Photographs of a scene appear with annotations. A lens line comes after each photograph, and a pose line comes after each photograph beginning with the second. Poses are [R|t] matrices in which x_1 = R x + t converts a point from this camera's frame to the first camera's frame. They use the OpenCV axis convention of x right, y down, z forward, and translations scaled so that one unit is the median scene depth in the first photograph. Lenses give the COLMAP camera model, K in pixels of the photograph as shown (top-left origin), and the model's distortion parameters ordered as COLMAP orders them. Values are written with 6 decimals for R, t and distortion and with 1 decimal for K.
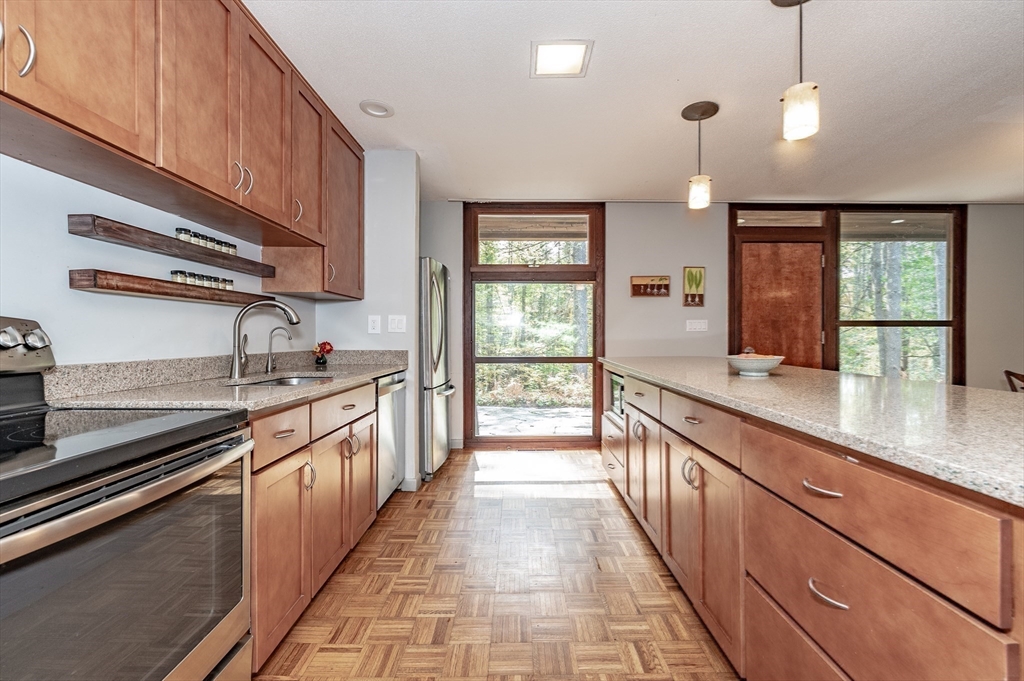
lens RADIAL K [[428.5, 0, 510.9], [0, 428.5, 330.7], [0, 0, 1]] dist [0.002395, -0.000232]
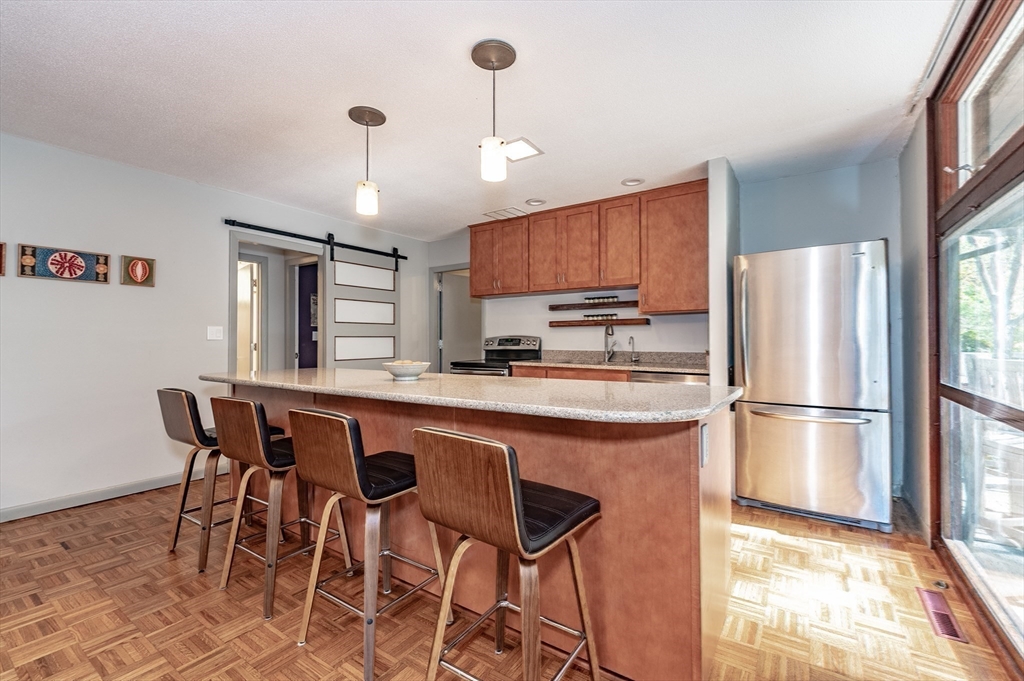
lens RADIAL K [[428.5, 0, 517.5], [0, 428.5, 338.3], [0, 0, 1]] dist [0.002395, -0.000232]
pose [[-0.565016, -0.010418, -0.825014, 1.506288], [0.001661, 0.999904, -0.013764, 0.027137], [0.825078, -0.009147, -0.564944, 2.096218]]
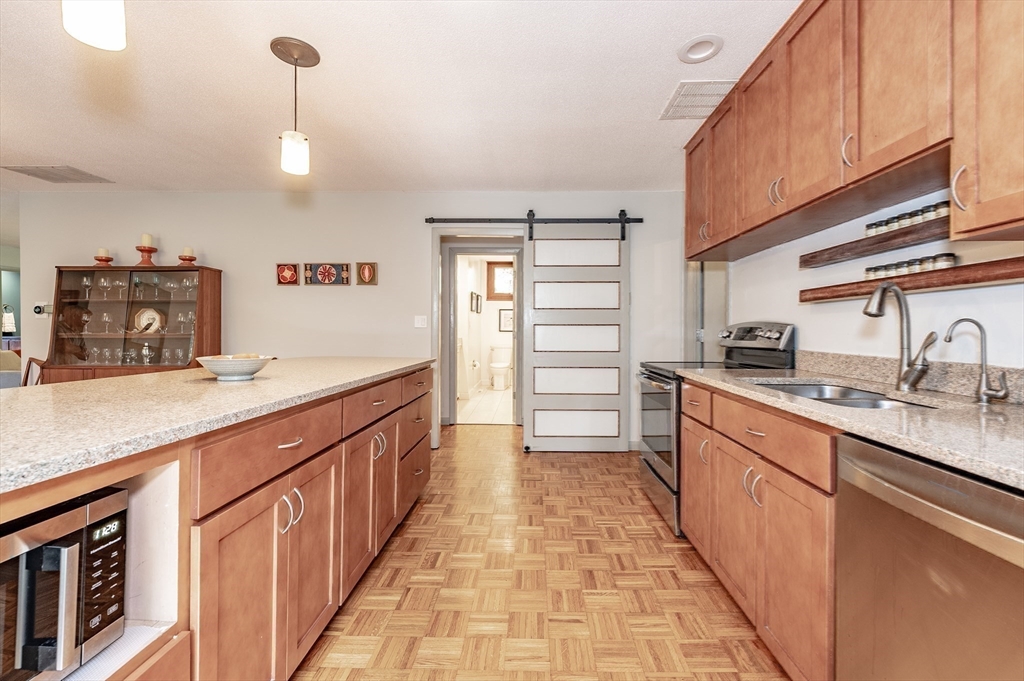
lens RADIAL K [[428.5, 0, 517.7], [0, 428.5, 332.5], [0, 0, 1]] dist [0.002395, -0.000232]
pose [[-0.999549, -0.013980, 0.026587, 0.011853], [-0.013968, 0.999902, 0.000657, 0.020366], [-0.026593, 0.000286, -0.999646, 2.037640]]
